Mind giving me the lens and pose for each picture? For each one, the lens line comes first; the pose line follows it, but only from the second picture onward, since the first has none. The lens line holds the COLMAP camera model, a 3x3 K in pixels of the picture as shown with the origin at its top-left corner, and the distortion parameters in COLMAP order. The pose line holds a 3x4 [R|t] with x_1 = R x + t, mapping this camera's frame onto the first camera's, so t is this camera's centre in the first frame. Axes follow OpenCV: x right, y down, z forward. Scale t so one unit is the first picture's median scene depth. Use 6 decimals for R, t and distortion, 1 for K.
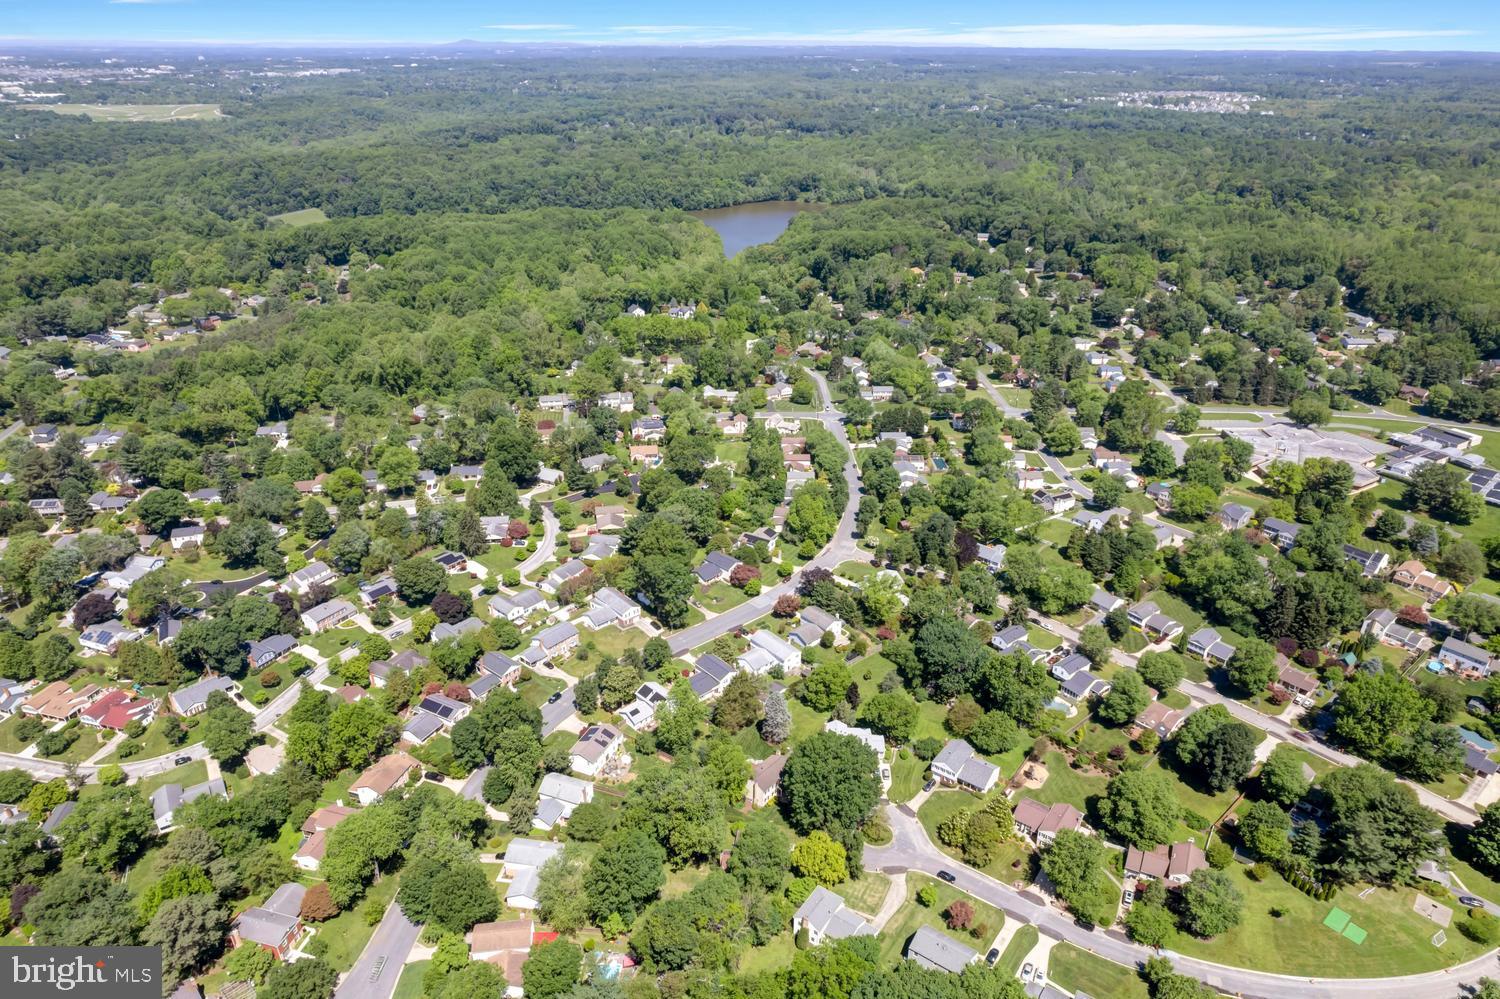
lens RADIAL K [[980.5, 0, 750.0], [0, 980.5, 499.5], [0, 0, 1]] dist [-0.079560, 0.075230]
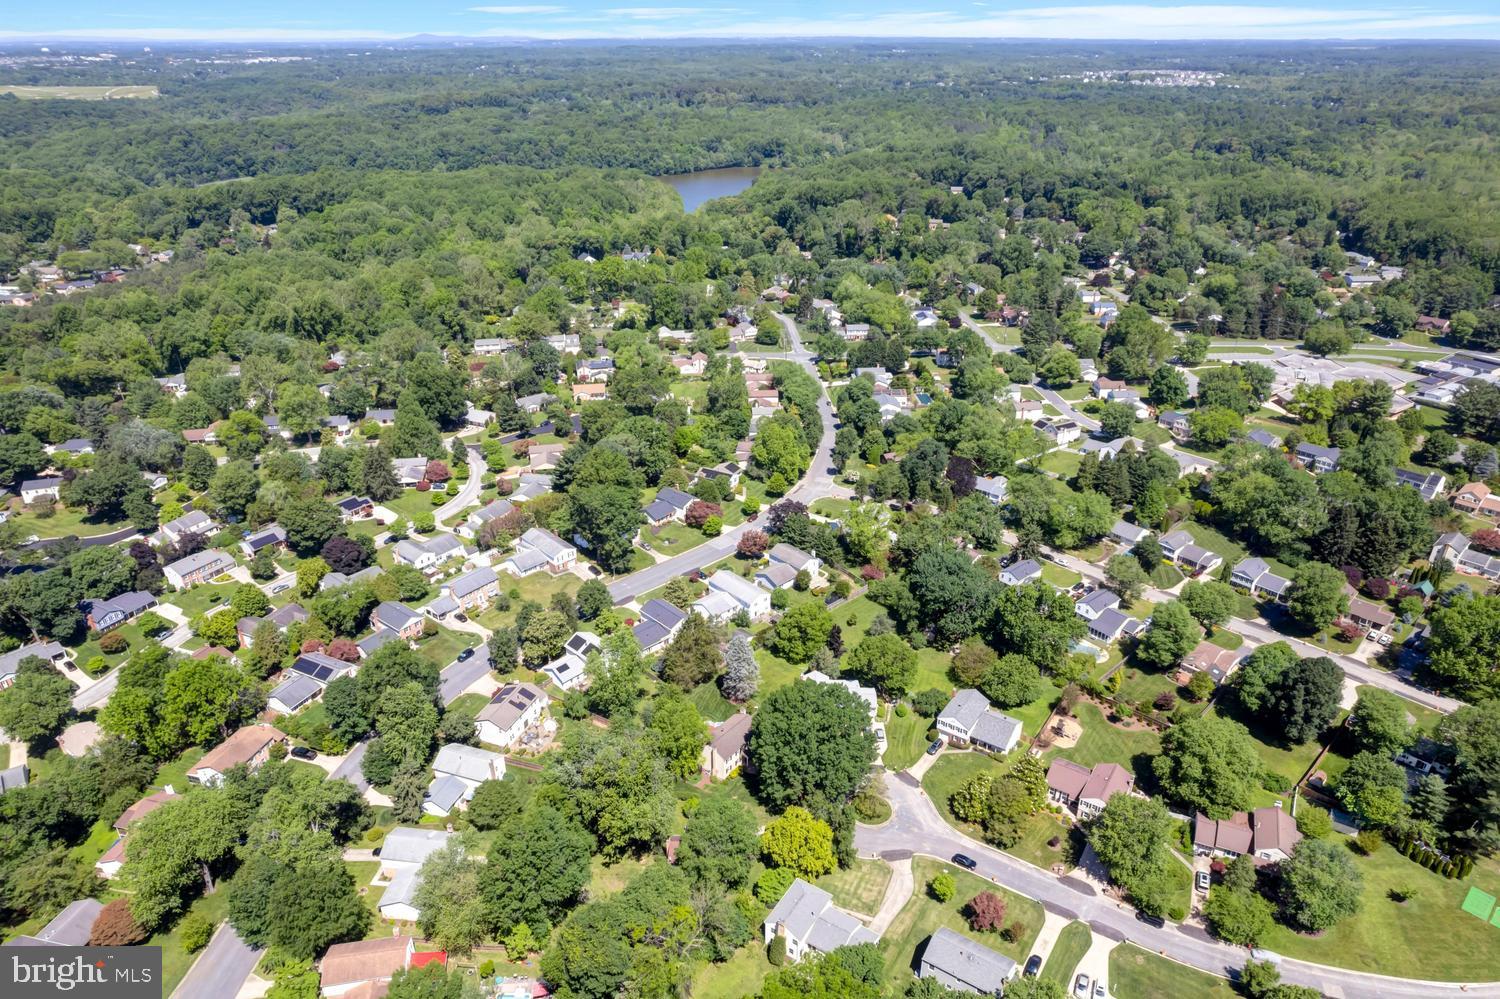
lens RADIAL K [[980.5, 0, 750.0], [0, 980.5, 499.5], [0, 0, 1]] dist [-0.079560, 0.075230]
pose [[0.999362, -0.020765, 0.029061, 0.011876], [0.020616, 0.999773, 0.005443, 0.065053], [-0.029168, -0.004841, 0.999563, 0.163710]]
